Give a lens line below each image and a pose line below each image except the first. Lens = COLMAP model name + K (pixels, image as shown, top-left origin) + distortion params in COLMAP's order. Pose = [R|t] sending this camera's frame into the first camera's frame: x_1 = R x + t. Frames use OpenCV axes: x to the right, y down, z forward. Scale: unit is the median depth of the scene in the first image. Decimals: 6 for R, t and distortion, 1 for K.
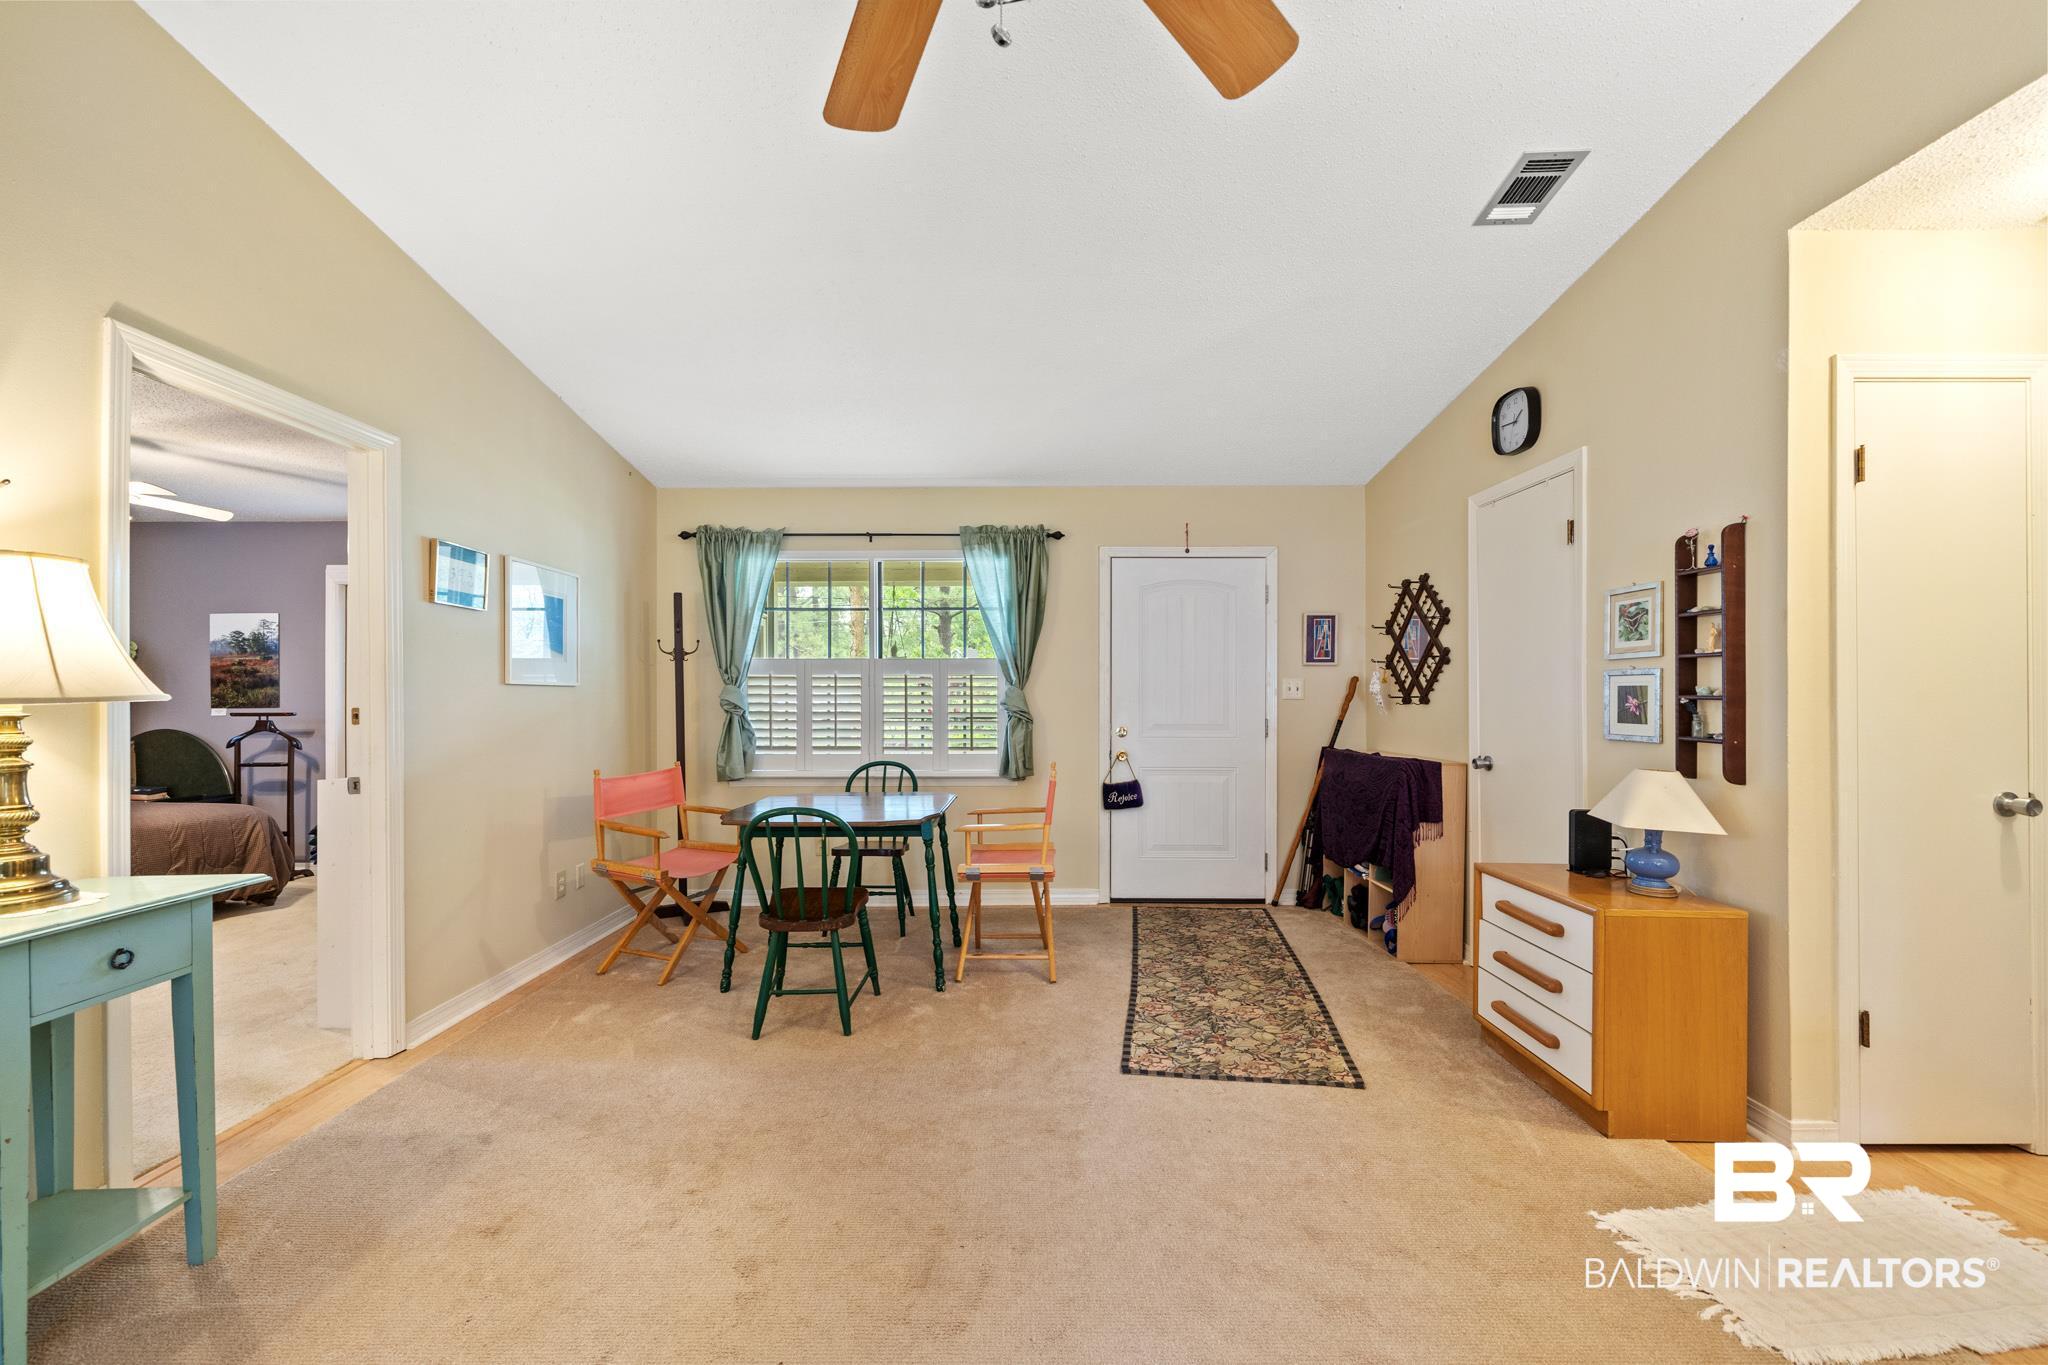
lens RADIAL K [[818.2, 0, 1007.6], [0, 818.2, 696.6], [0, 0, 1]] dist [-0.000780, 0.000486]
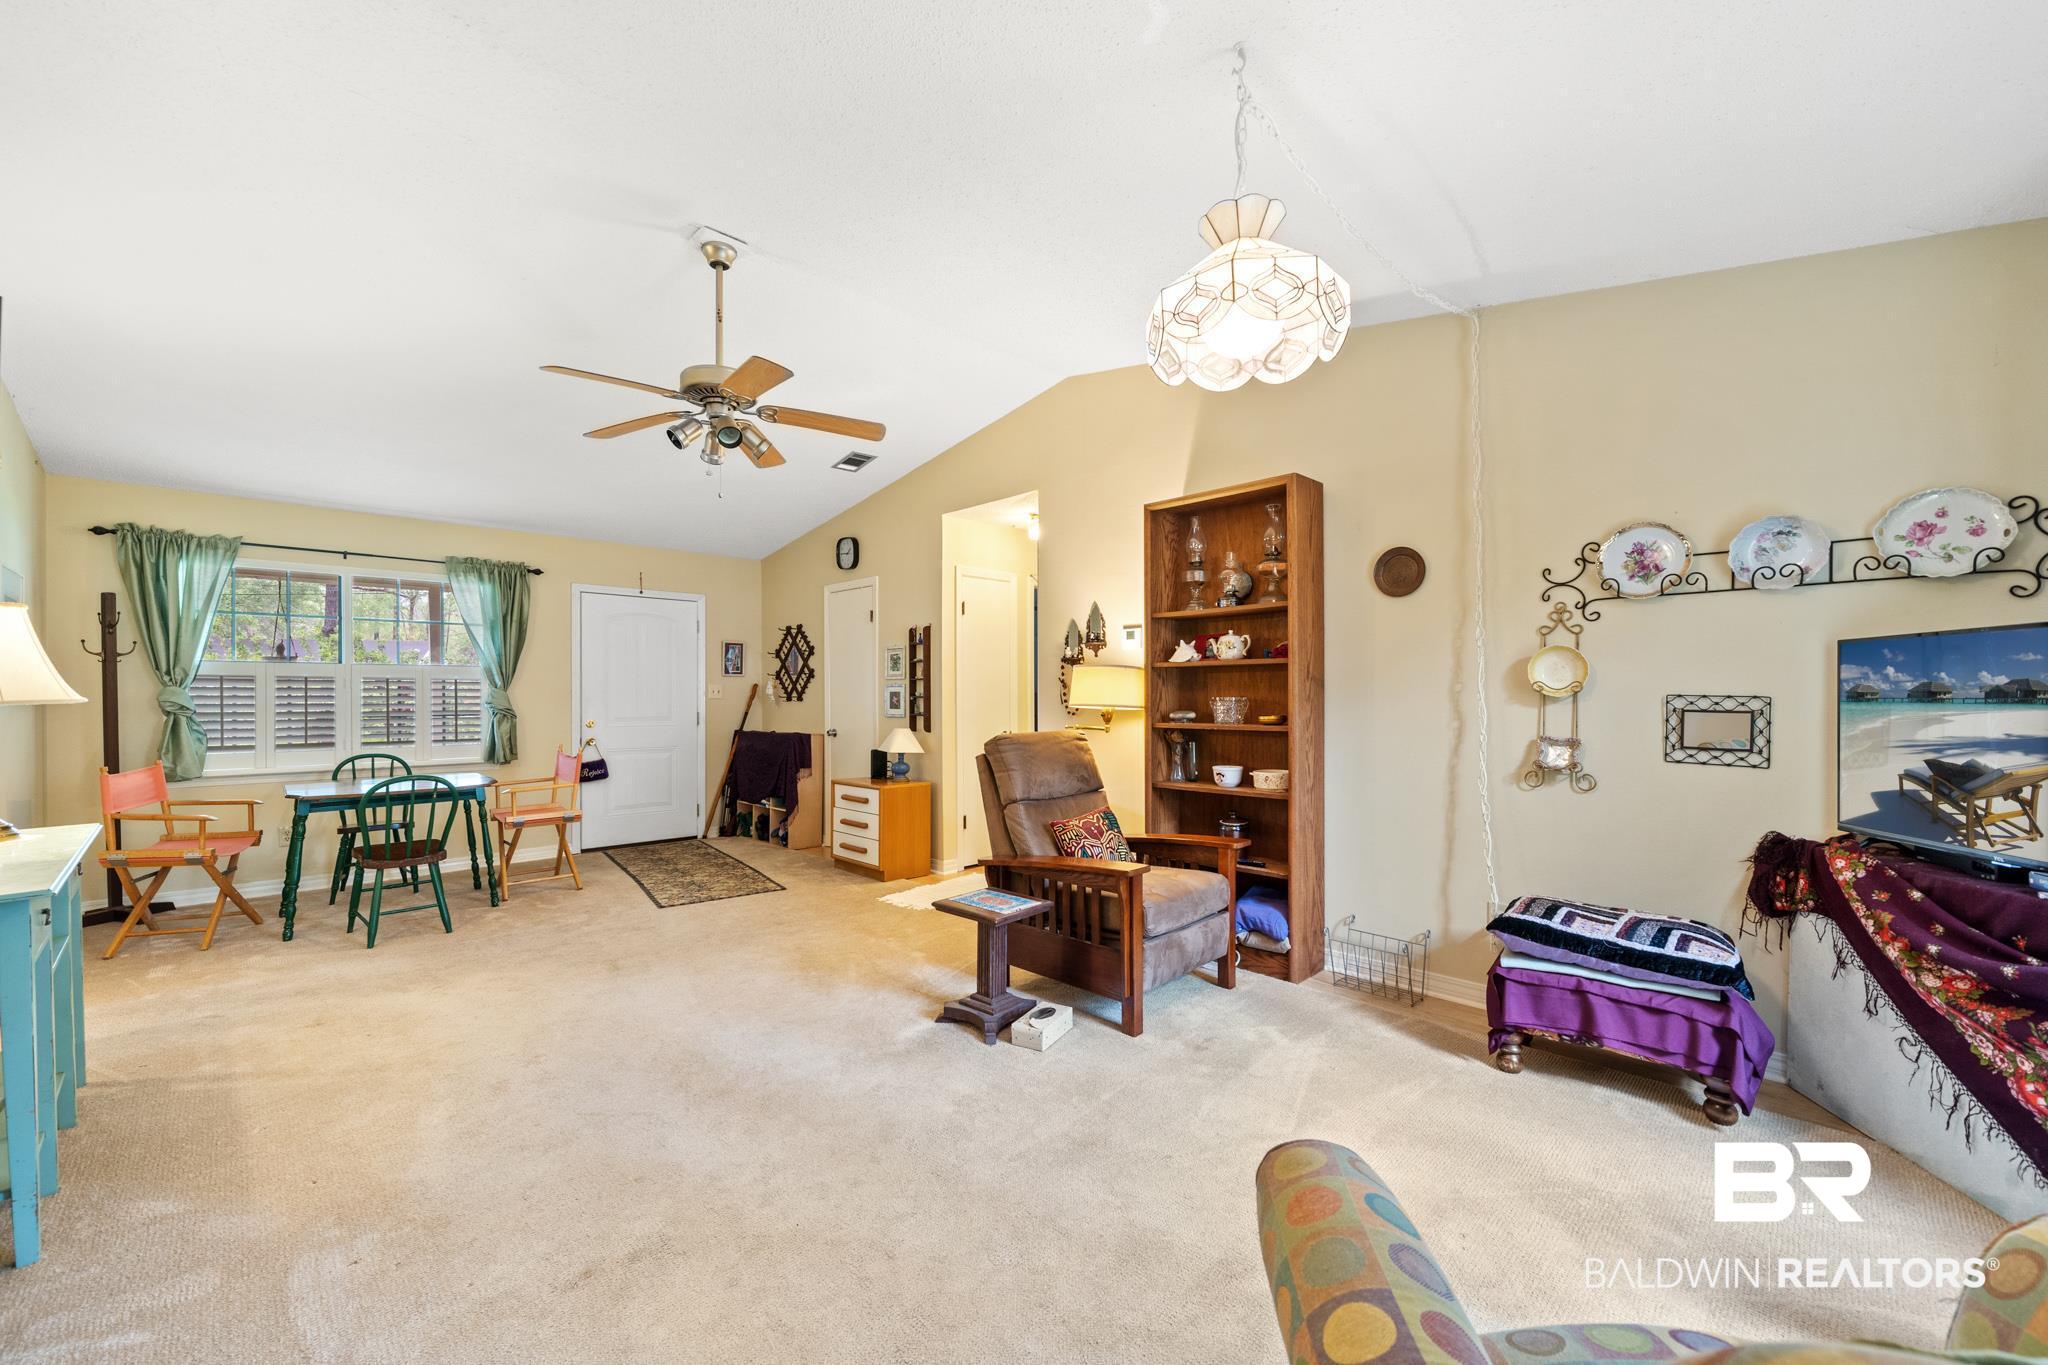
lens RADIAL K [[818.2, 0, 1023.5], [0, 818.2, 696.0], [0, 0, 1]] dist [-0.000780, 0.000486]
pose [[0.711059, -0.001724, 0.703130, -0.314333], [0.002130, 0.999998, 0.000298, -0.000935], [-0.703129, 0.001286, 0.711061, -0.472478]]
